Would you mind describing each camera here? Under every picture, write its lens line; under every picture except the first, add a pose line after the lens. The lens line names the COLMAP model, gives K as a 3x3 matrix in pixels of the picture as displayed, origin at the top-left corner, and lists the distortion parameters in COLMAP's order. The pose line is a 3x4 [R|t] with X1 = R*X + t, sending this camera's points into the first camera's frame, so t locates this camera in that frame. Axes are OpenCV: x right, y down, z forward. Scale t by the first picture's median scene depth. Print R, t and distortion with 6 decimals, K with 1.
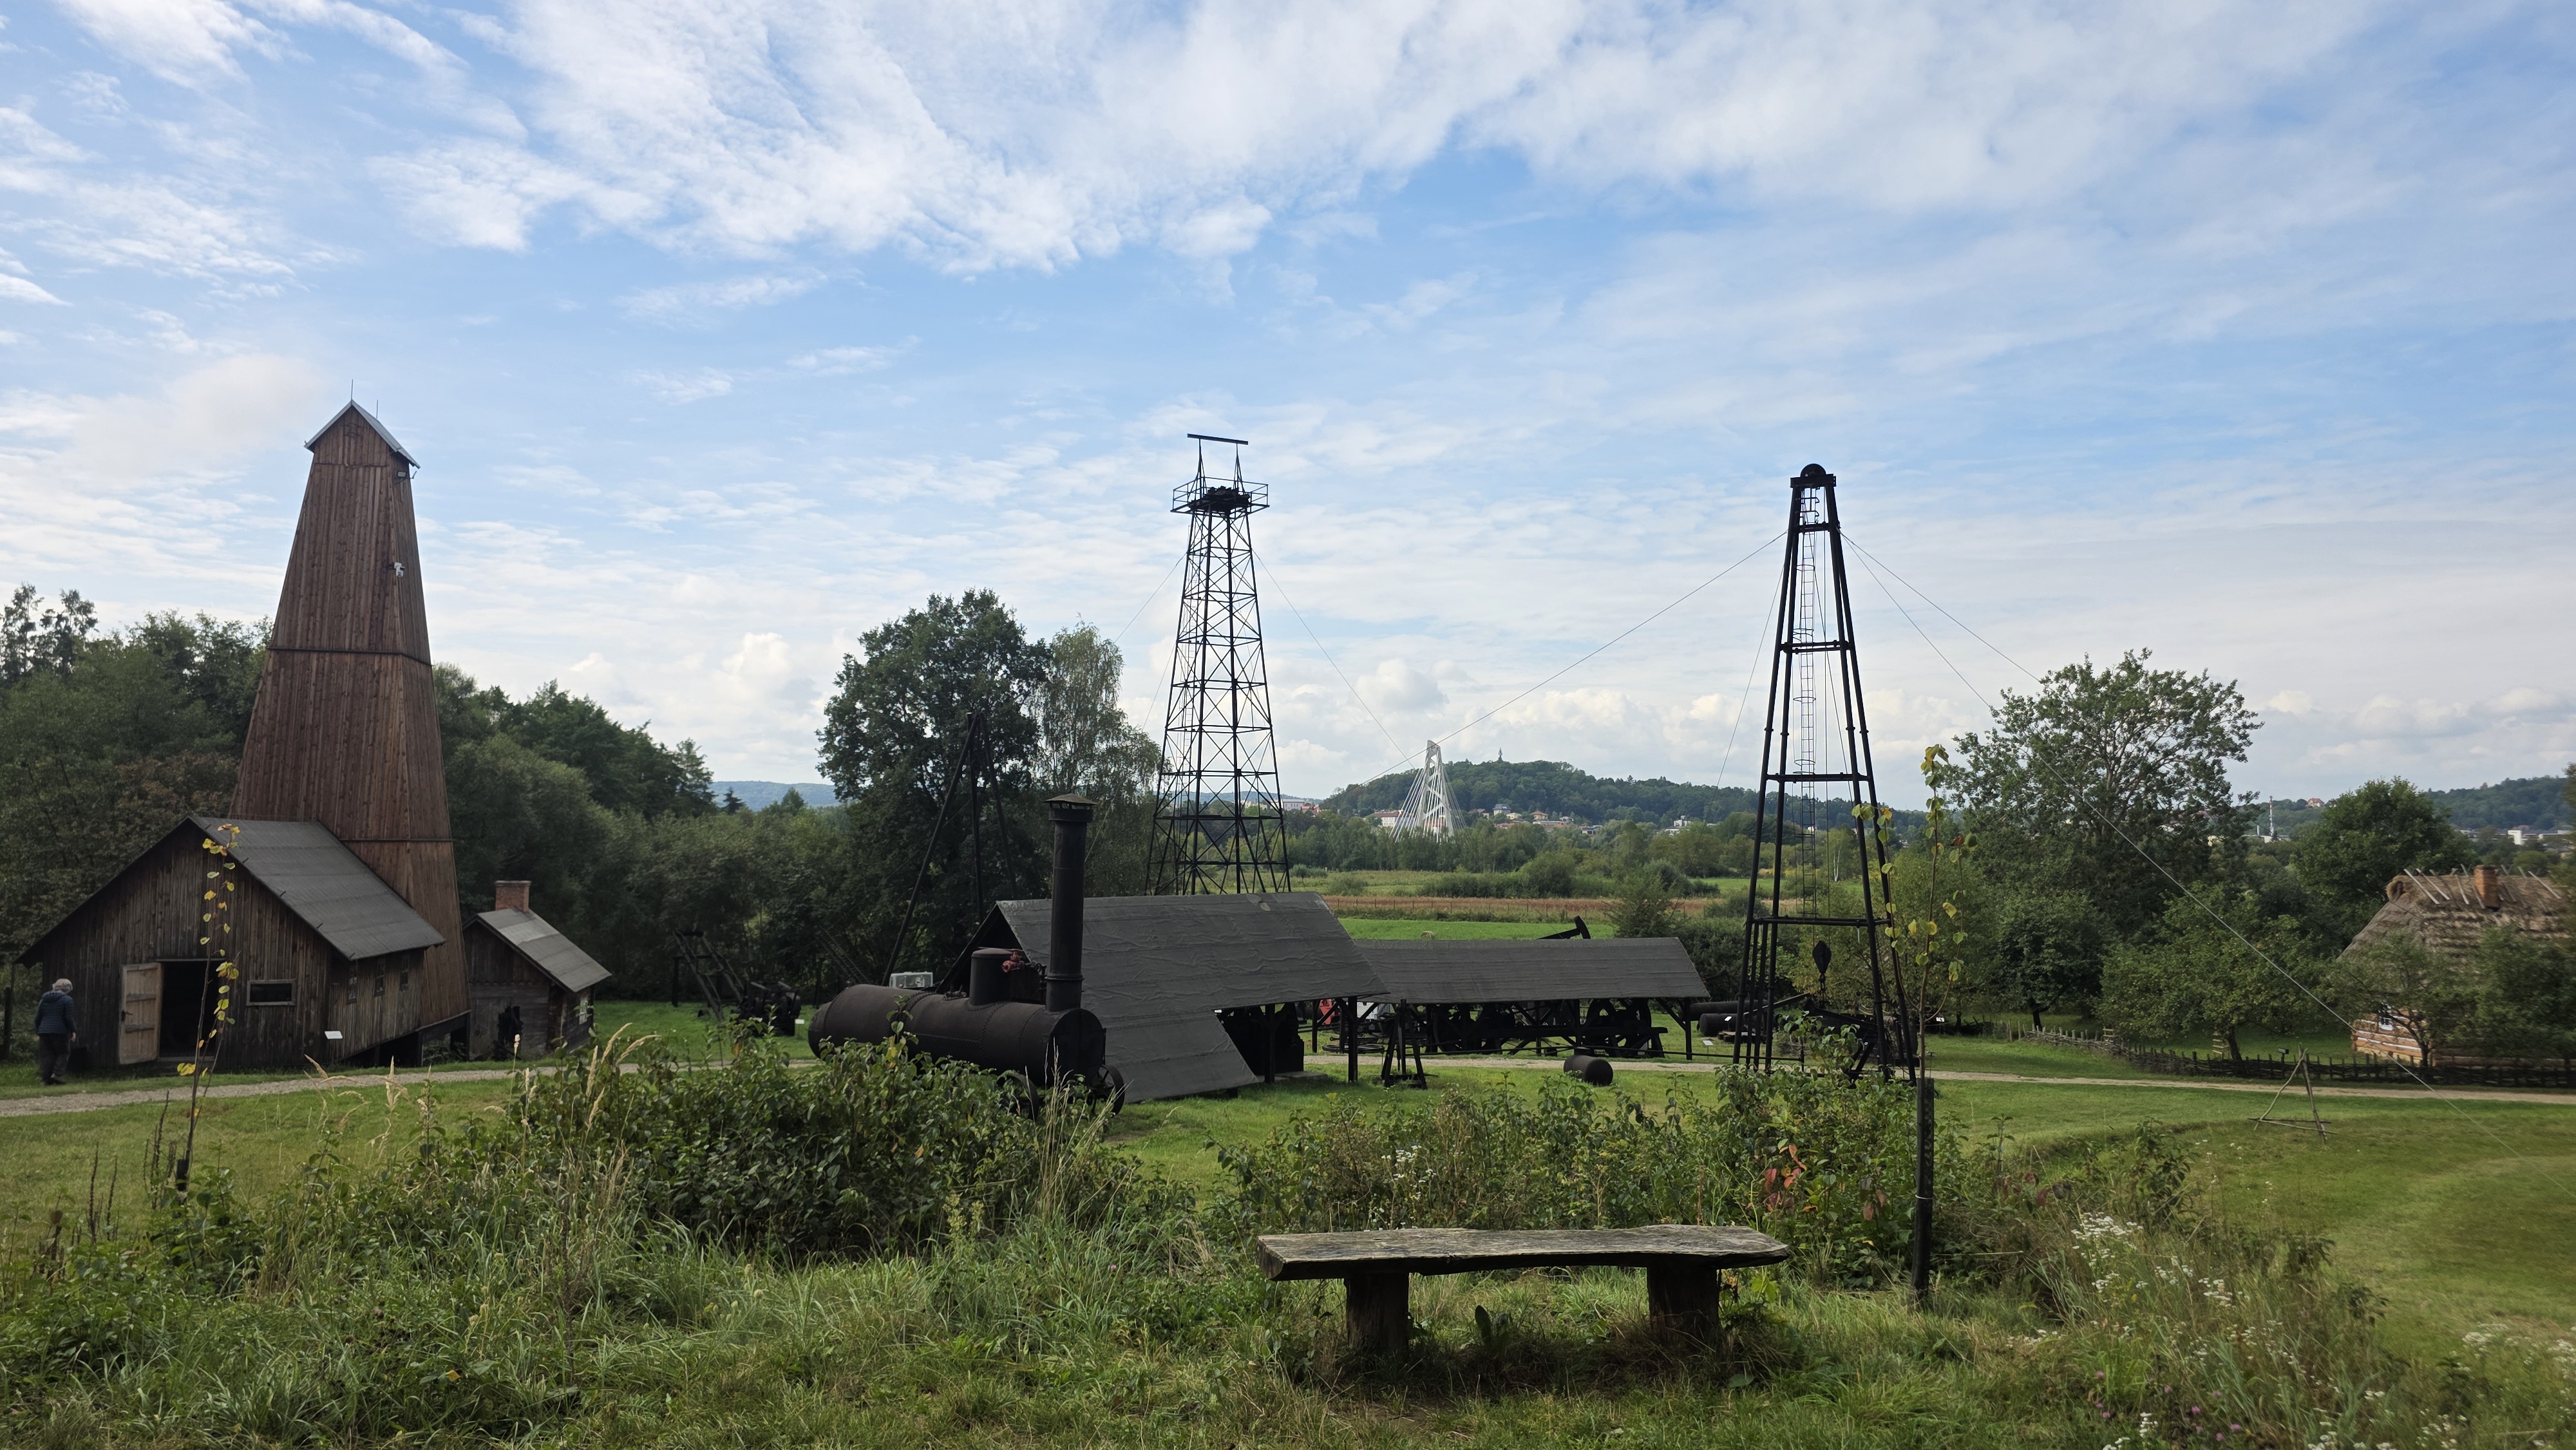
lens RADIAL K [[1740.7, 0, 1267.8], [0, 1740.7, 722.1], [0, 0, 1]] dist [0.066273, -0.062112]
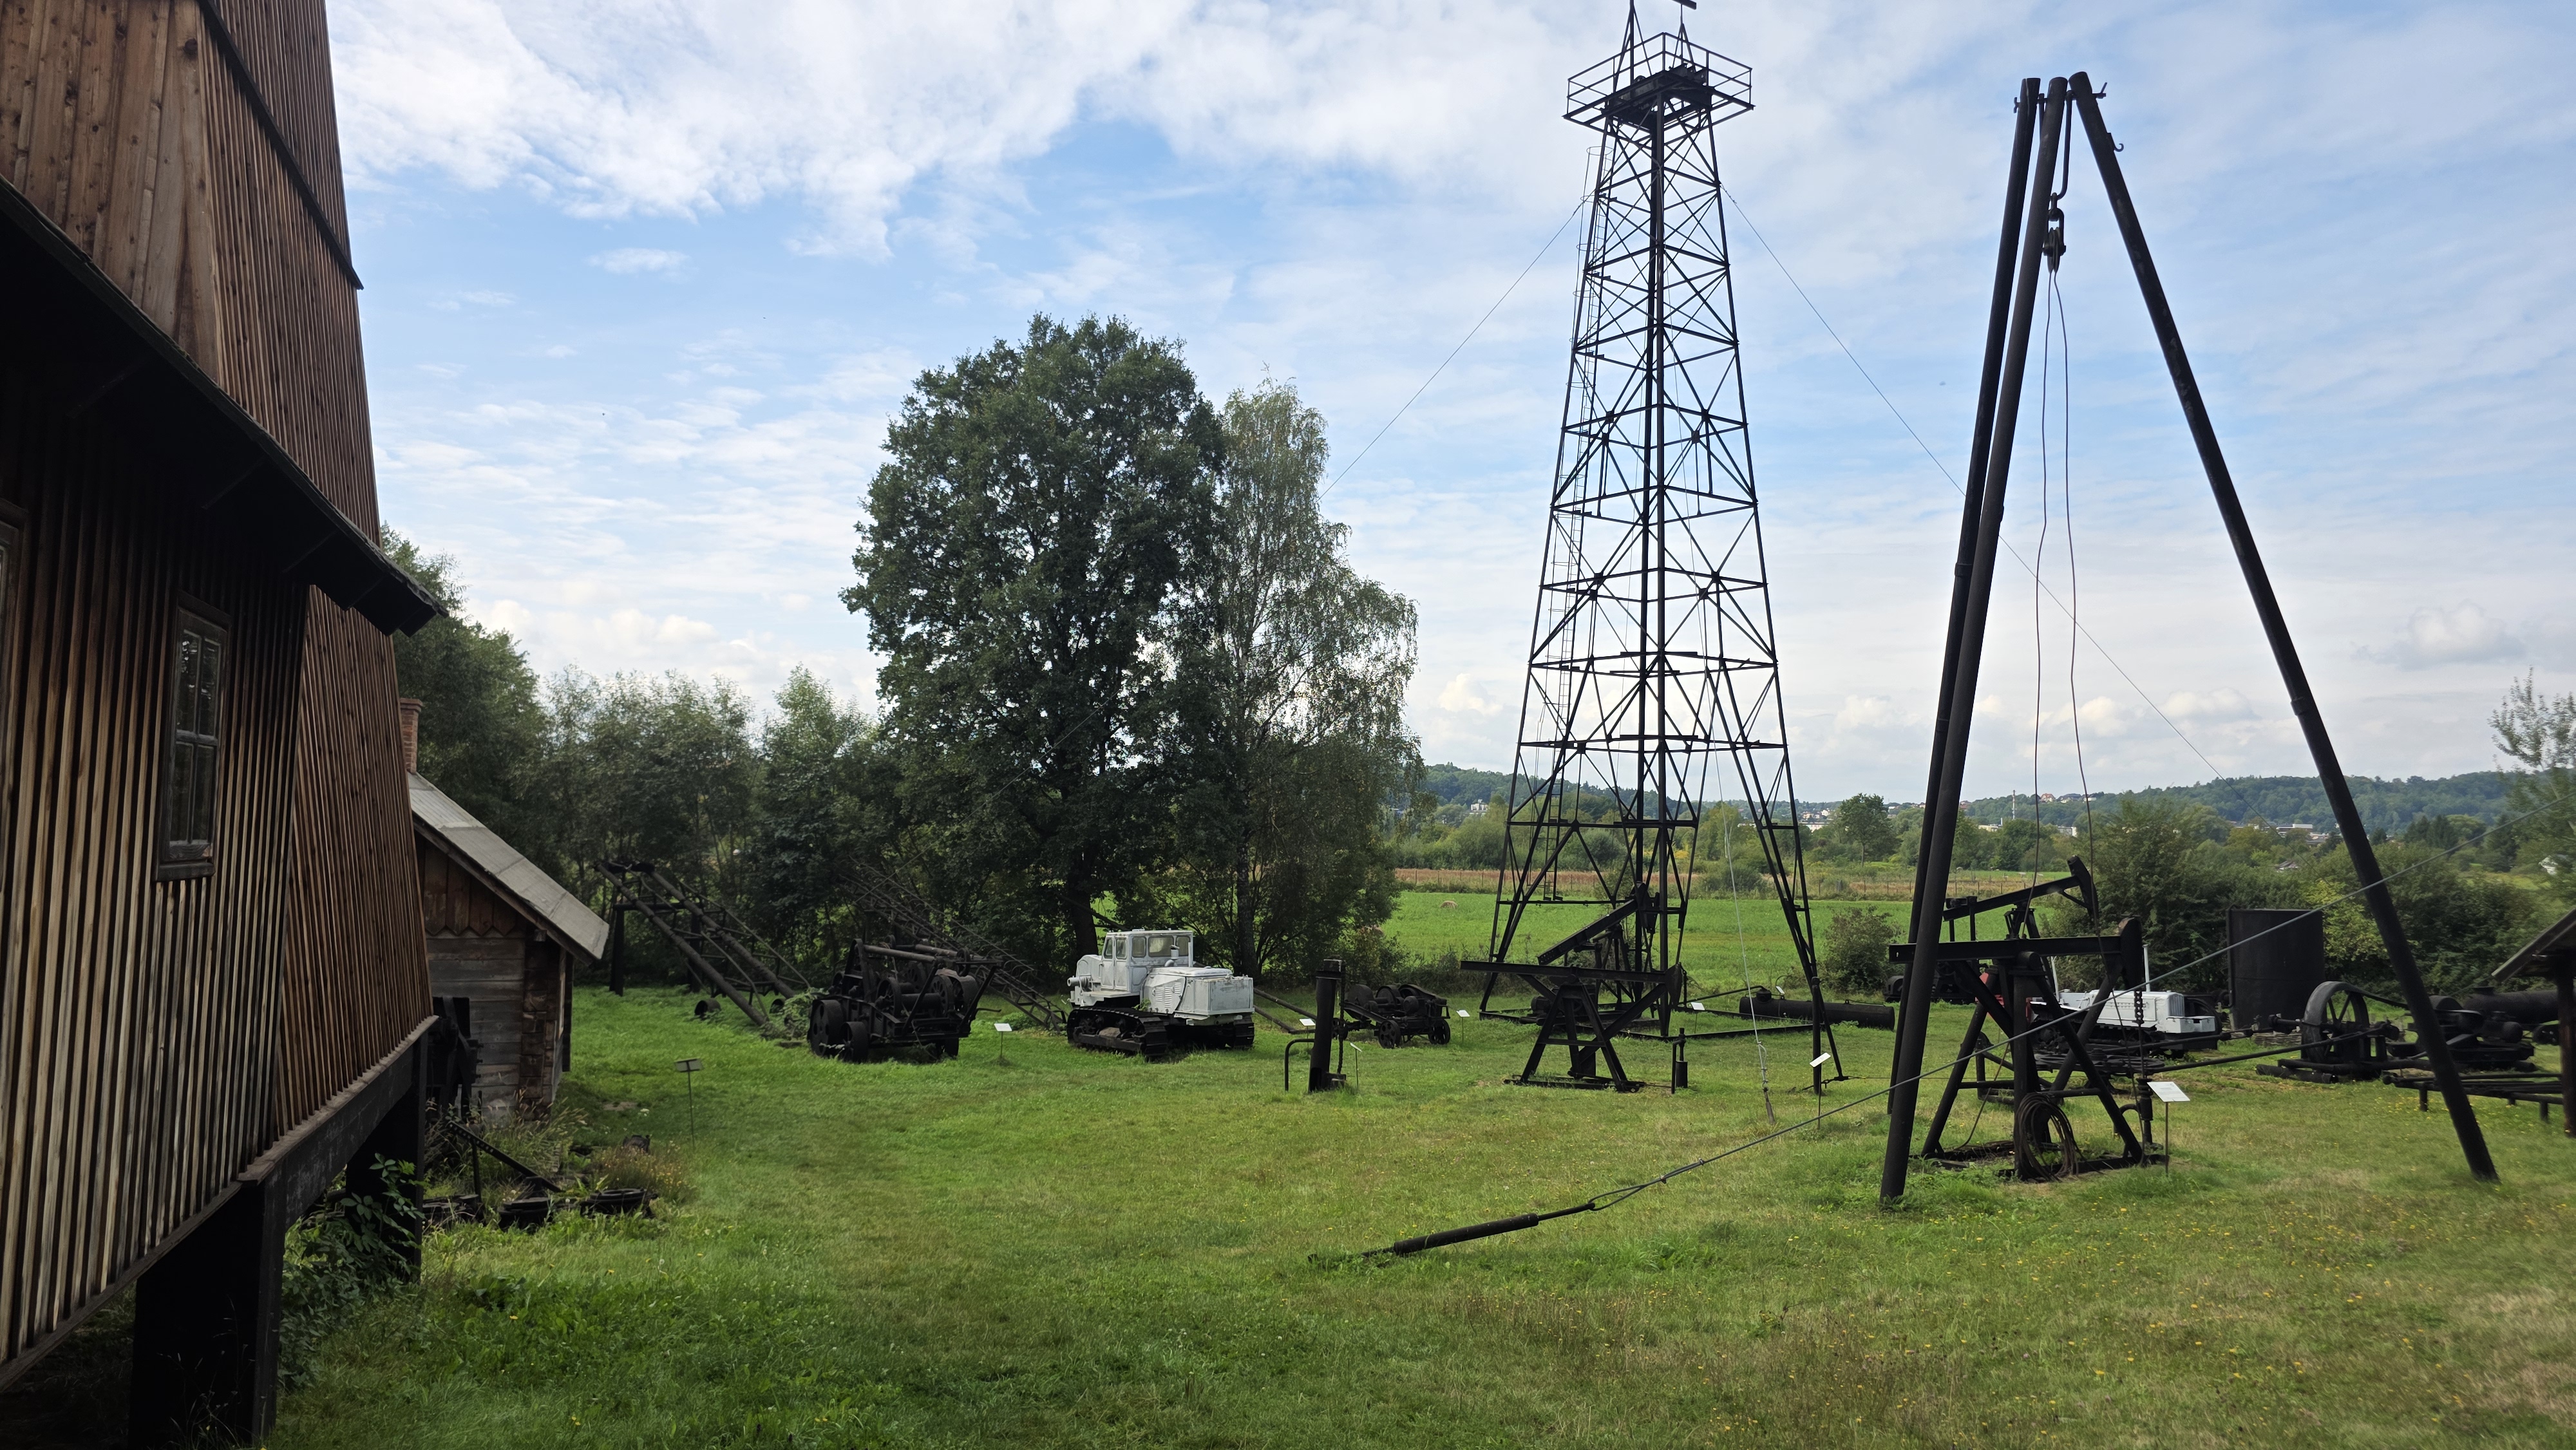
lens RADIAL K [[1740.7, 0, 1290.4], [0, 1740.7, 739.6], [0, 0, 1]] dist [0.066273, -0.062112]
pose [[0.991045, 0.019689, 0.132068, -0.217298], [-0.022351, 0.999575, 0.018704, 0.071661], [-0.131644, -0.021489, 0.991064, 0.460963]]
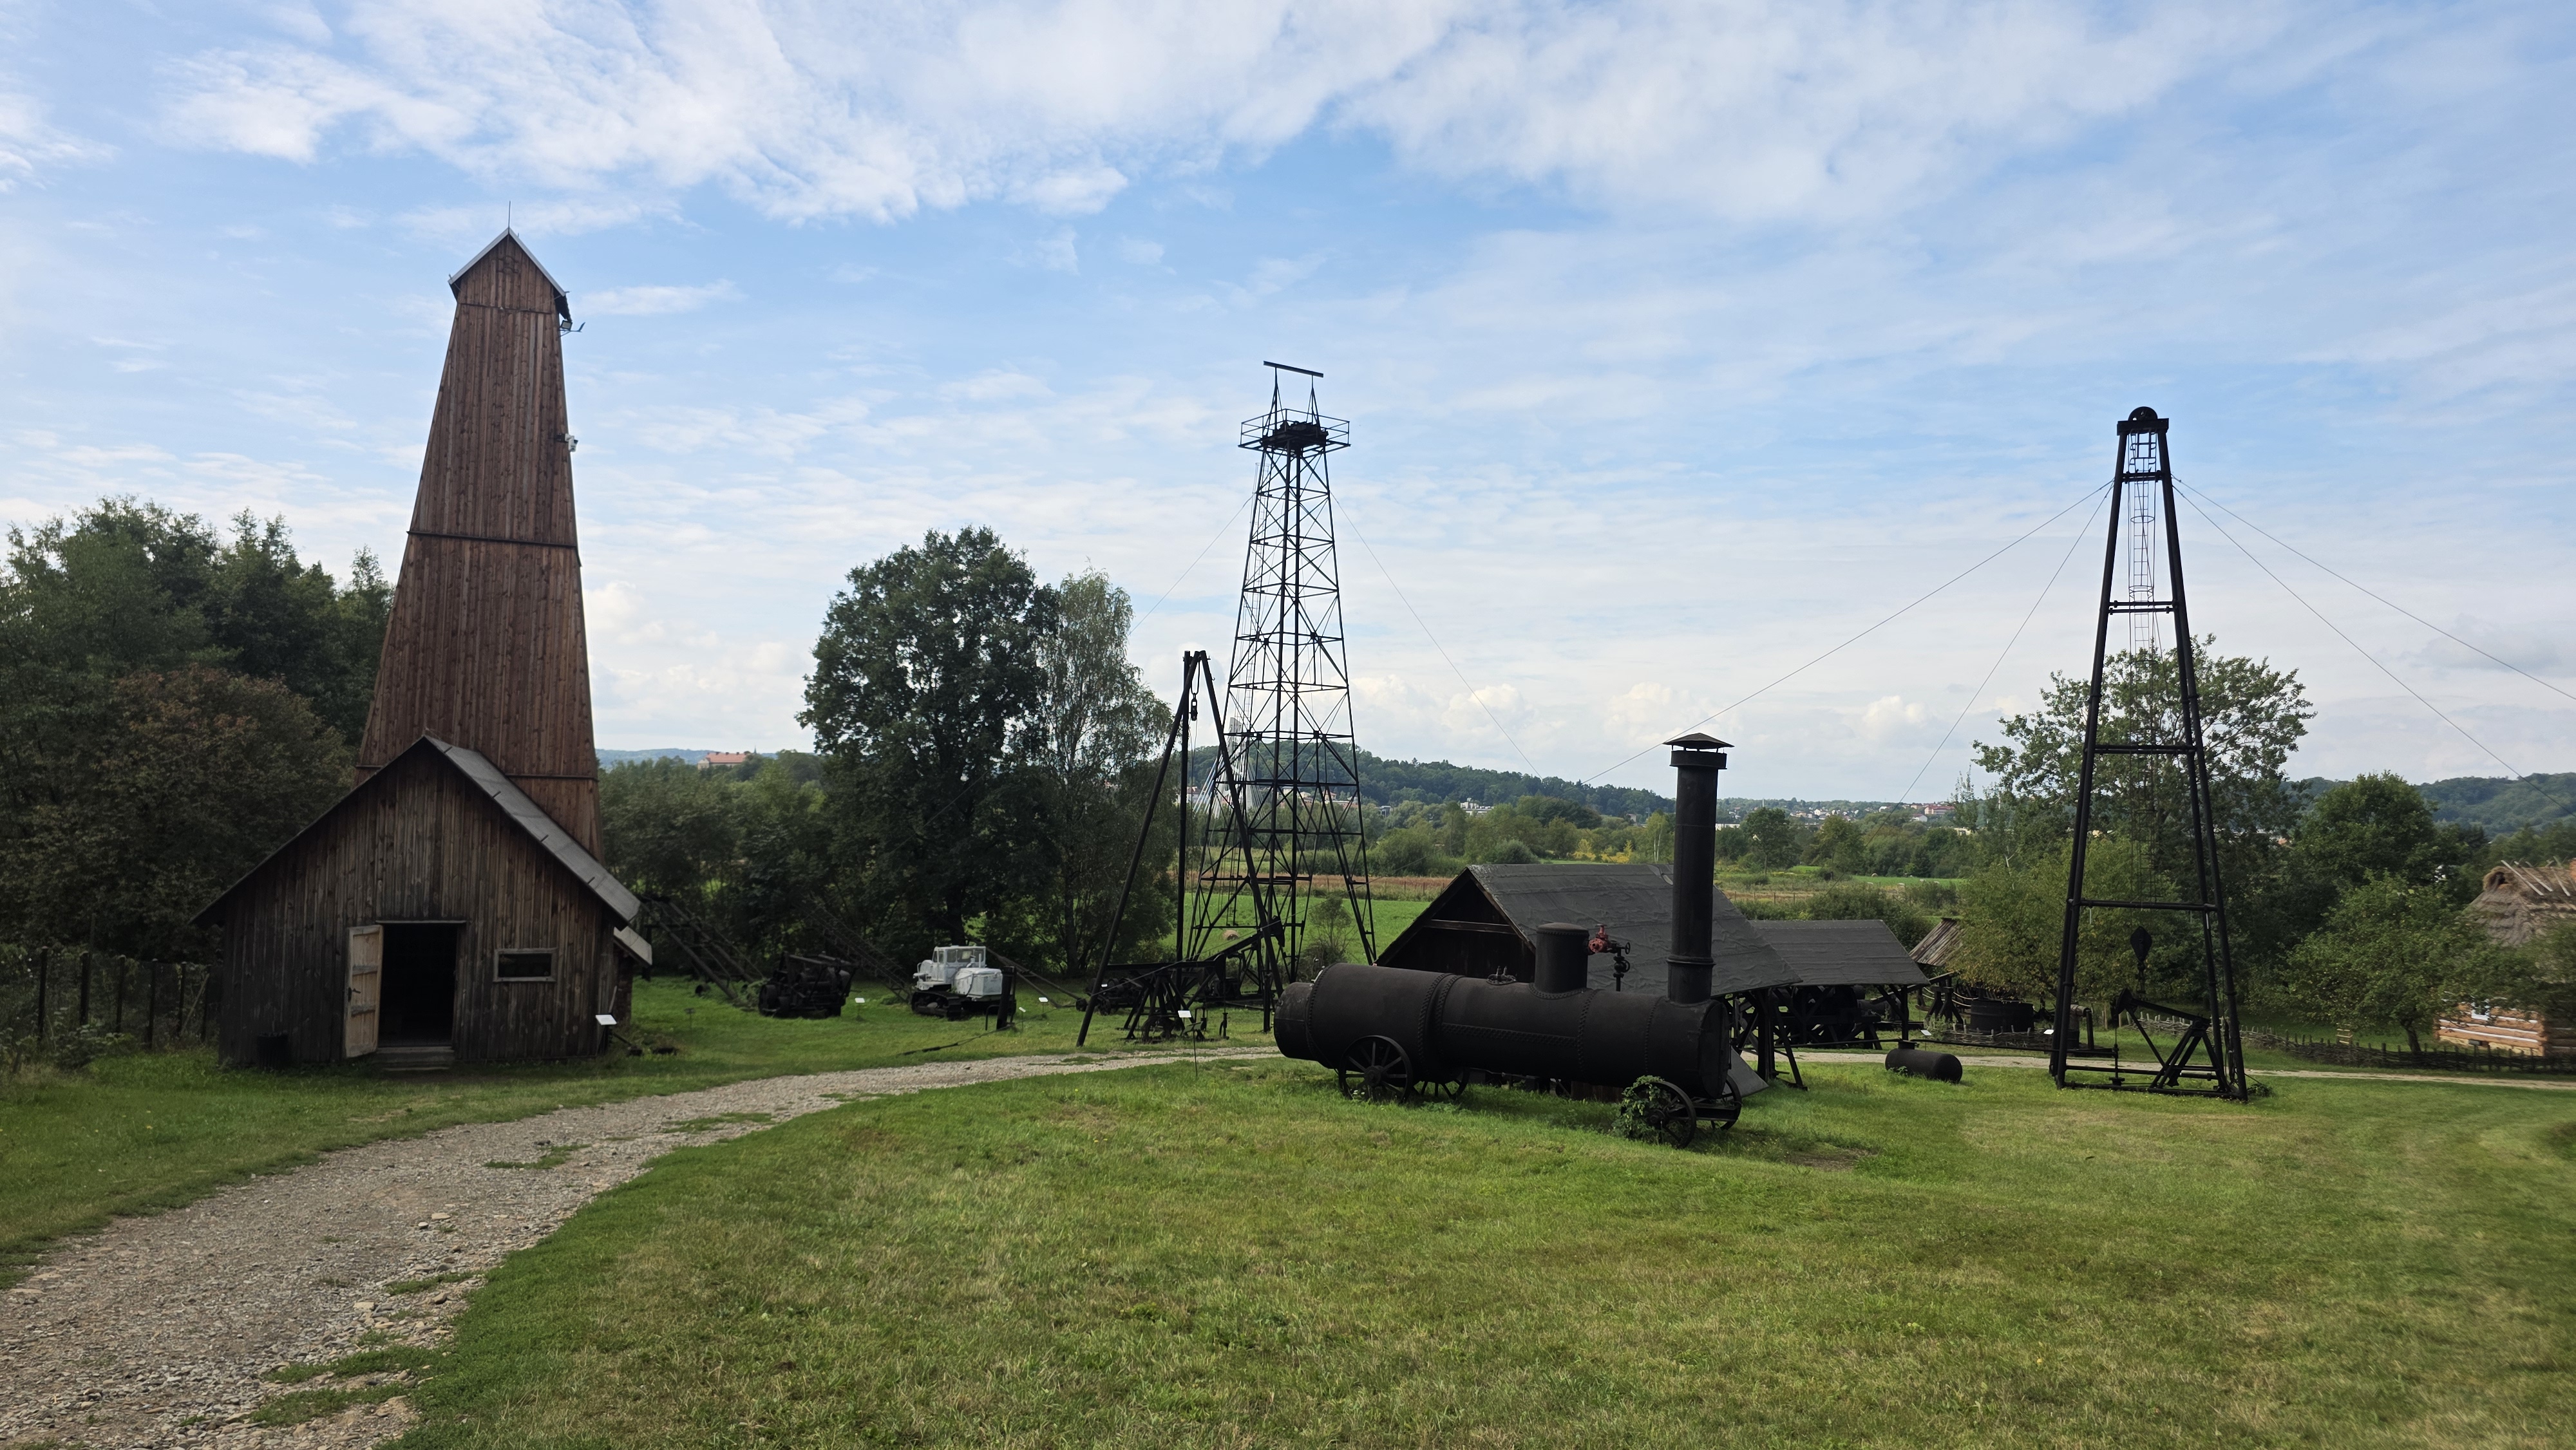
lens RADIAL K [[1740.7, 0, 1308.0], [0, 1740.7, 643.9], [0, 0, 1]] dist [0.066273, -0.062112]
pose [[0.989184, 0.034697, 0.142515, -0.149823], [-0.030154, 0.998970, -0.033917, 0.012879], [-0.143545, 0.029253, 0.989211, 0.083436]]
